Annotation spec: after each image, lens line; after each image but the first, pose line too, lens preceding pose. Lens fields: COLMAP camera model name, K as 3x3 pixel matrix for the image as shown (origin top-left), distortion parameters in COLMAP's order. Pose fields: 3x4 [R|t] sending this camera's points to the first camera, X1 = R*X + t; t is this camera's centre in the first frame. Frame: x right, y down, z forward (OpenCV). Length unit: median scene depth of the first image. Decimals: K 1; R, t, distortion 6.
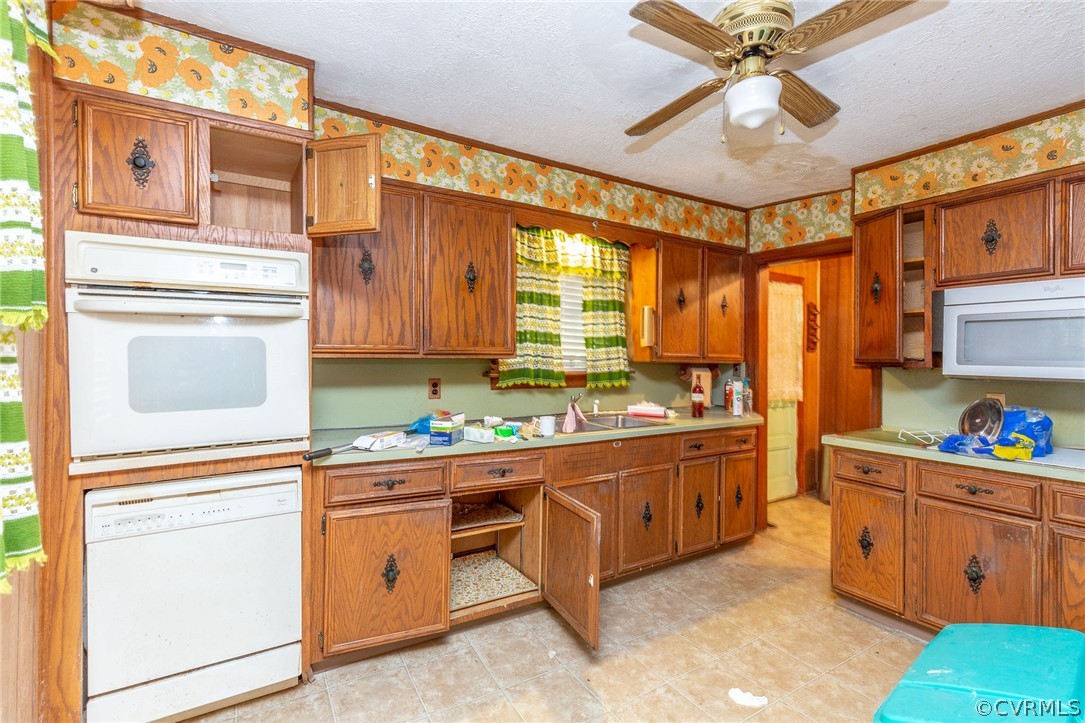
lens RADIAL K [[496.5, 0, 538.9], [0, 496.5, 360.0], [0, 0, 1]] dist [0.000655, -0.000806]
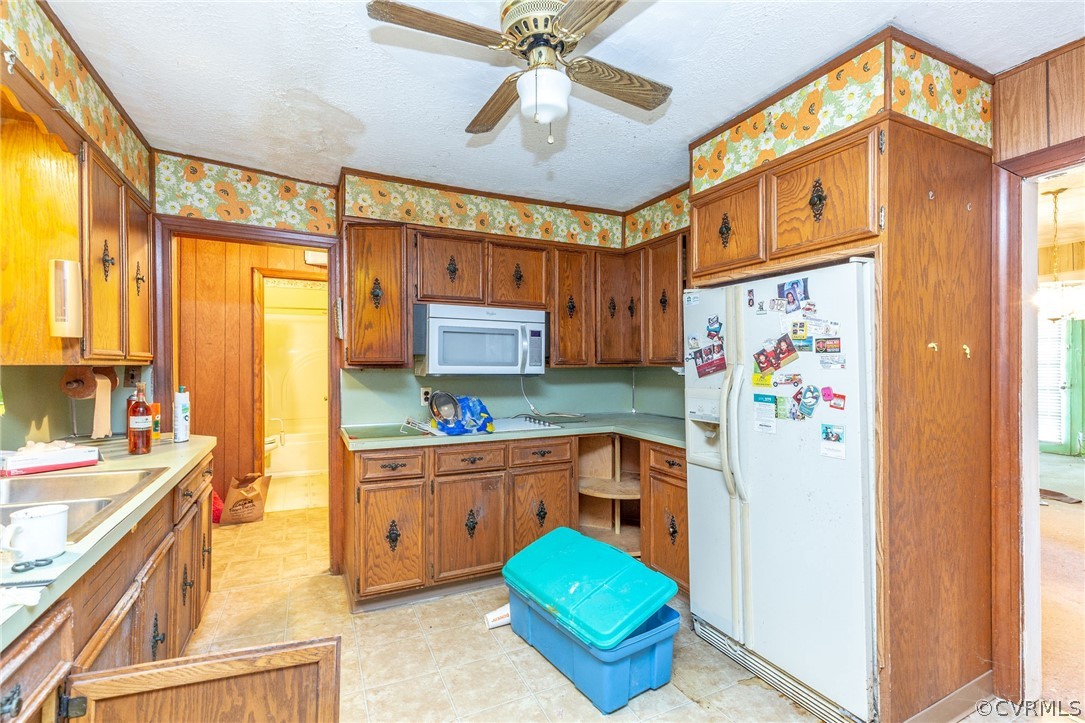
lens RADIAL K [[496.5, 0, 538.8], [0, 496.5, 361.8], [0, 0, 1]] dist [0.000655, -0.000806]
pose [[0.094216, -0.003055, 0.995547, -0.357985], [0.003435, 0.999990, 0.002744, -0.001864], [-0.995546, 0.003161, 0.094225, 0.597069]]
